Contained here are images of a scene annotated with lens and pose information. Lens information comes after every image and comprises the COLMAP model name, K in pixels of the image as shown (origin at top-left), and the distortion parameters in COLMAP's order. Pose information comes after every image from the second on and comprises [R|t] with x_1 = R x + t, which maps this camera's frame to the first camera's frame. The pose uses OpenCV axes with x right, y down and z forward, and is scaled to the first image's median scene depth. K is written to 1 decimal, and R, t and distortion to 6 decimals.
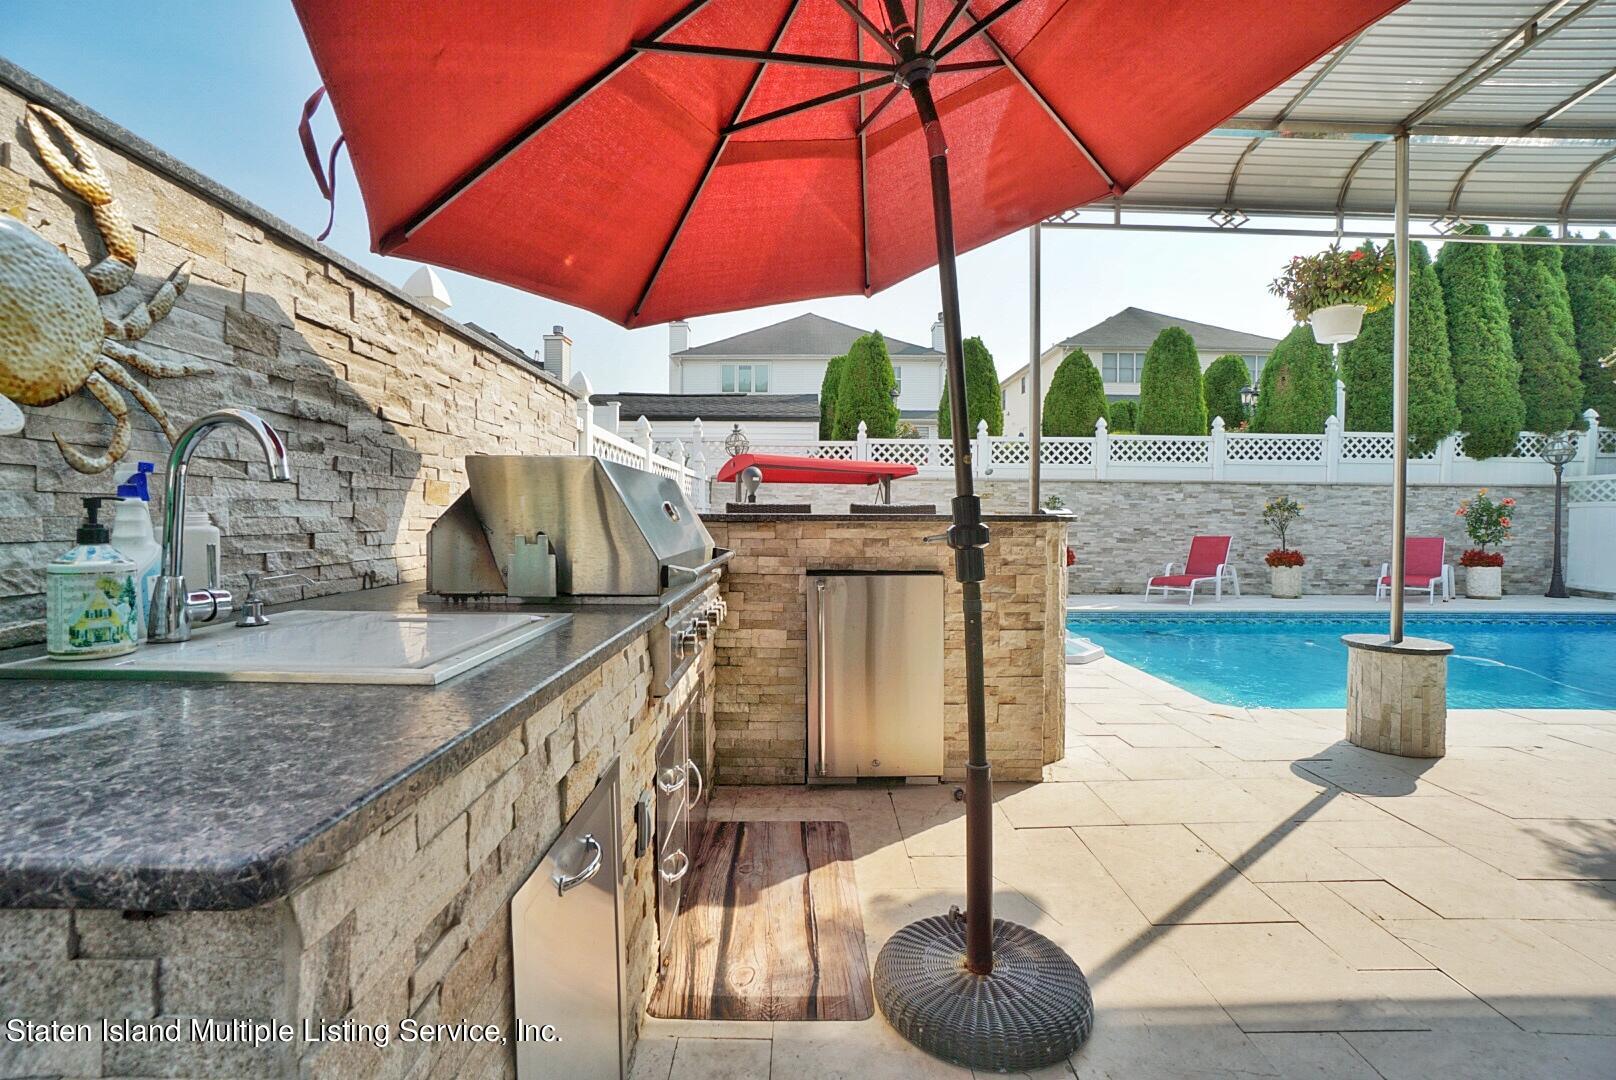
lens RADIAL K [[713.5, 0, 795.5], [0, 713.5, 531.1], [0, 0, 1]] dist [-0.062142, 0.022718]
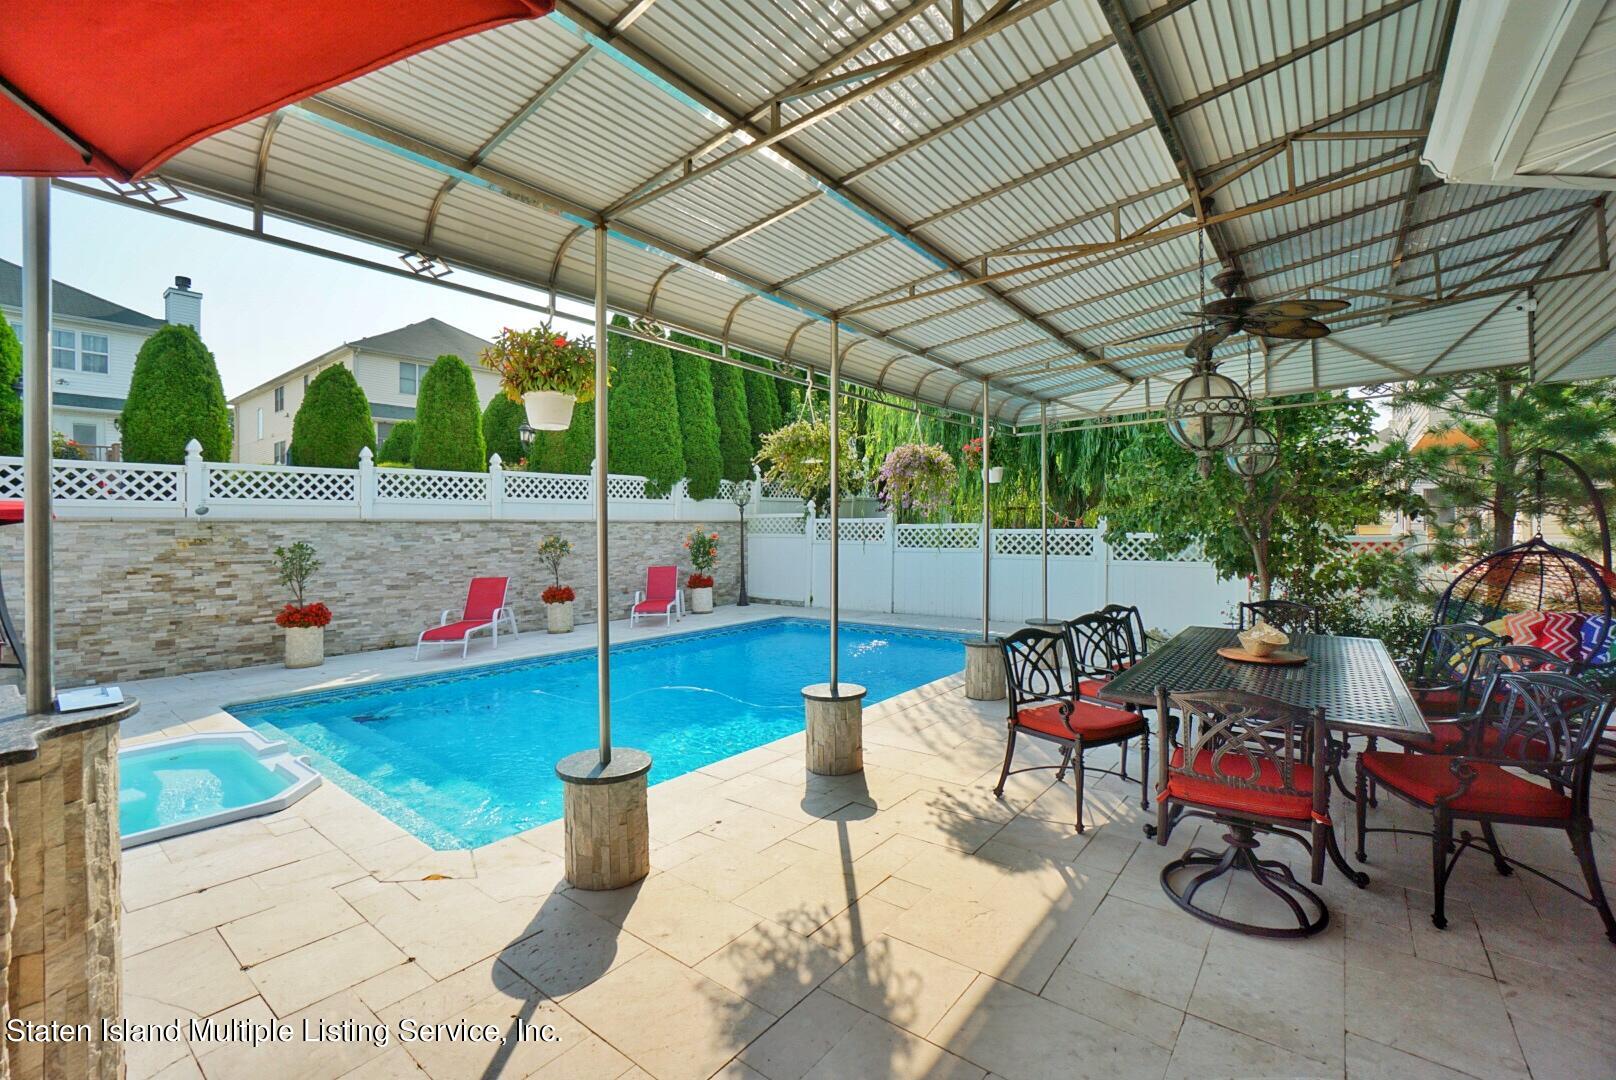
lens RADIAL K [[713.5, 0, 795.5], [0, 713.5, 531.1], [0, 0, 1]] dist [-0.062142, 0.022718]
pose [[0.616247, -0.014029, 0.787428, 0.082678], [0.024938, 0.999688, -0.001706, -0.043566], [-0.787158, 0.020688, 0.616404, 0.058010]]
